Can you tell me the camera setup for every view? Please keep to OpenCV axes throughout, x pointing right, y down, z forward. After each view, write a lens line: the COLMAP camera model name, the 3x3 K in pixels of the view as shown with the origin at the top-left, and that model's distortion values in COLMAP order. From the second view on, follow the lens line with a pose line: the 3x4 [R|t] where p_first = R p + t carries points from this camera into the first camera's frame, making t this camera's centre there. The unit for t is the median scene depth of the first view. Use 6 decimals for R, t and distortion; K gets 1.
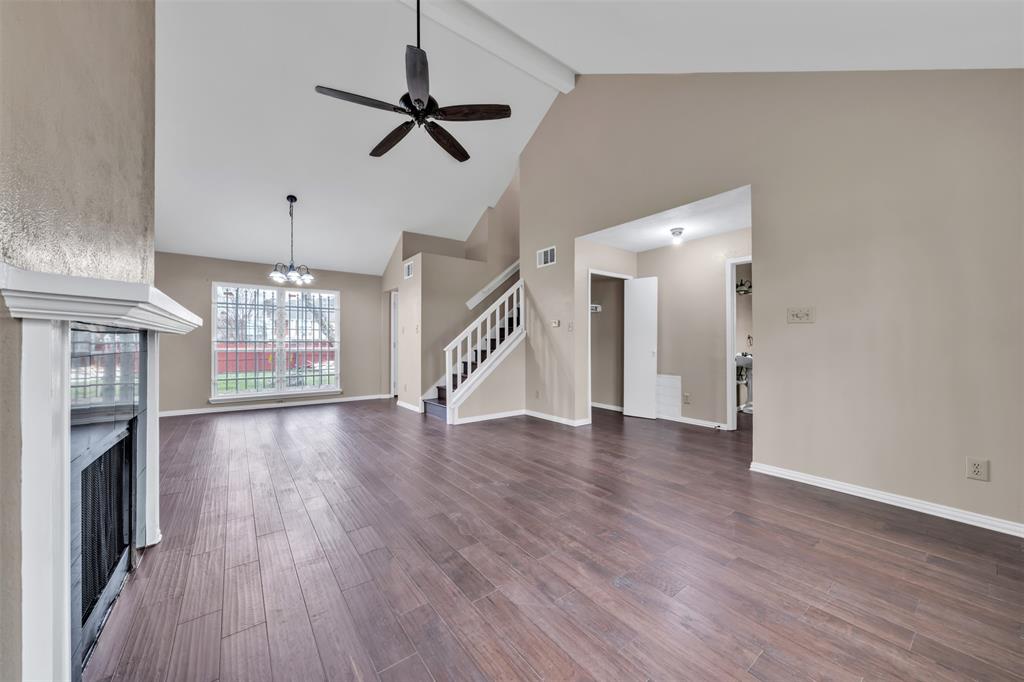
lens RADIAL K [[367.4, 0, 512.0], [0, 367.4, 341.0], [0, 0, 1]] dist [-0.000520, 0.000035]
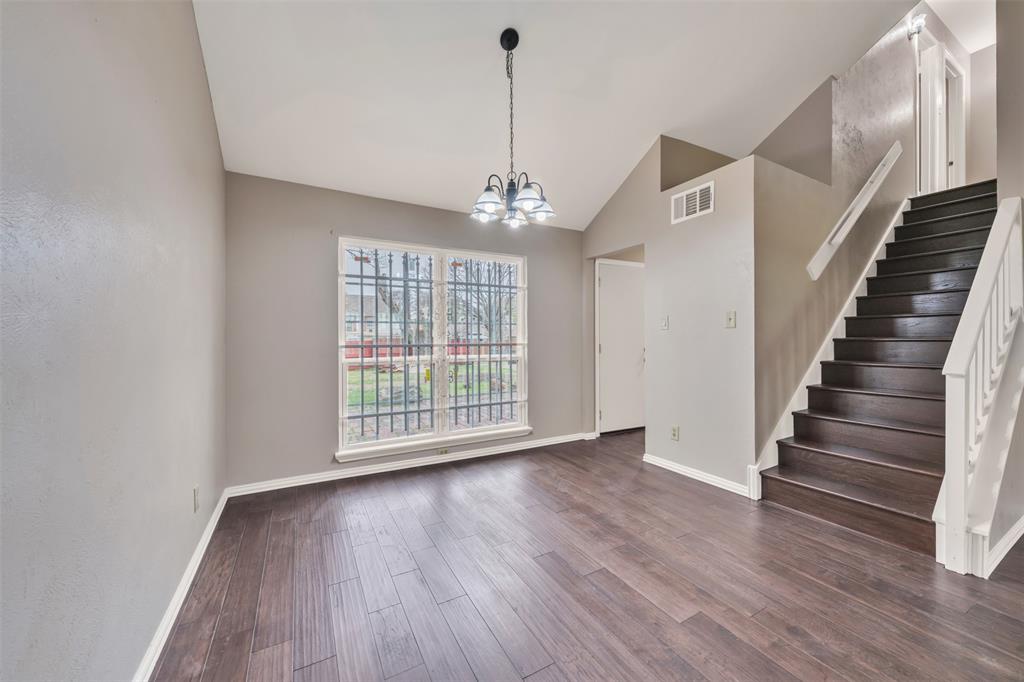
lens RADIAL K [[380.2, 0, 511.0], [0, 380.2, 338.0], [0, 0, 1]] dist [-0.005293, -0.000140]
pose [[0.990225, -0.005374, -0.139374, -0.510496], [0.005937, 0.999976, 0.003624, -0.012671], [0.139351, -0.004416, 0.990233, 0.503776]]
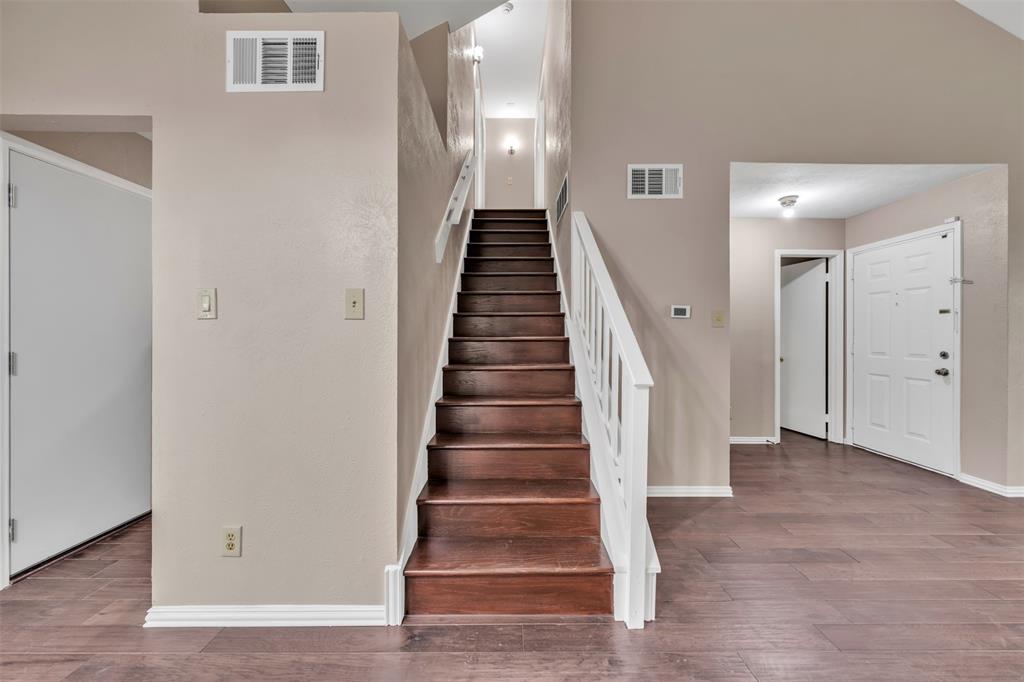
lens RADIAL K [[379.8, 0, 508.8], [0, 379.8, 336.1], [0, 0, 1]] dist [0.000224, 0.000201]
pose [[0.599328, -0.001348, 0.800503, -0.439165], [-0.005083, 0.999972, 0.005490, -0.013208], [-0.800488, -0.007359, 0.599304, 0.808405]]
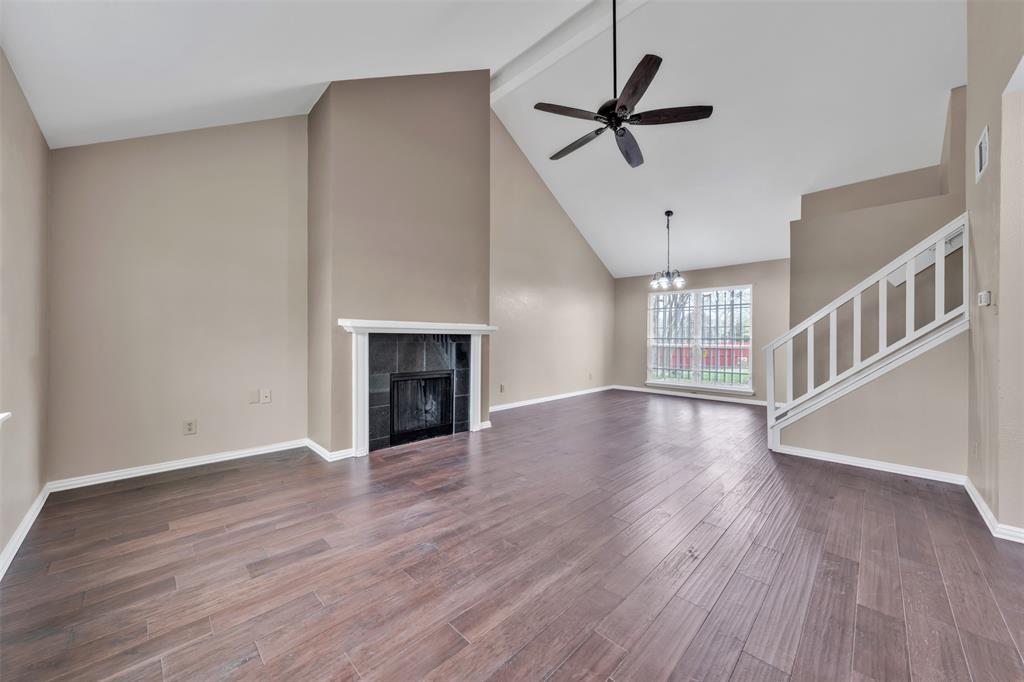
lens RADIAL K [[371.4, 0, 512.5], [0, 371.4, 339.4], [0, 0, 1]] dist [-0.000073, -0.000009]
pose [[0.151093, 0.002540, -0.988516, 0.449541], [-0.001295, 0.999996, 0.002371, 0.002098], [0.988519, 0.000921, 0.151096, 0.329962]]
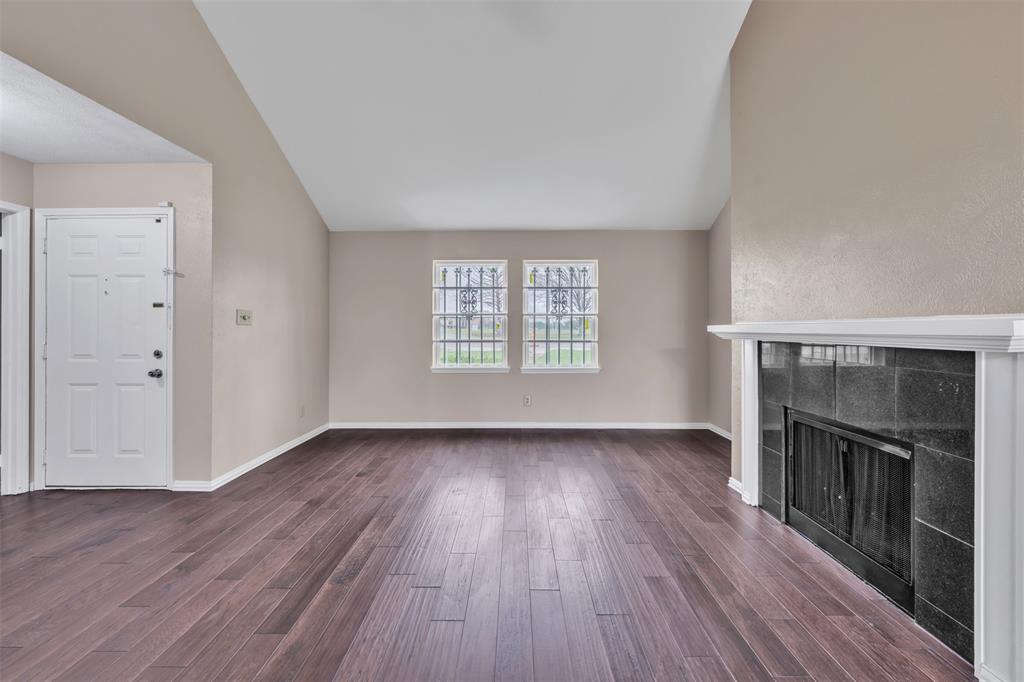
lens RADIAL K [[373.0, 0, 515.9], [0, 373.0, 326.2], [0, 0, 1]] dist [-0.001013, -0.000111]
pose [[-0.799612, 0.003114, 0.600509, -0.263313], [-0.002263, 0.999964, -0.008198, -0.019618], [-0.600513, -0.007914, -0.799576, 0.734493]]
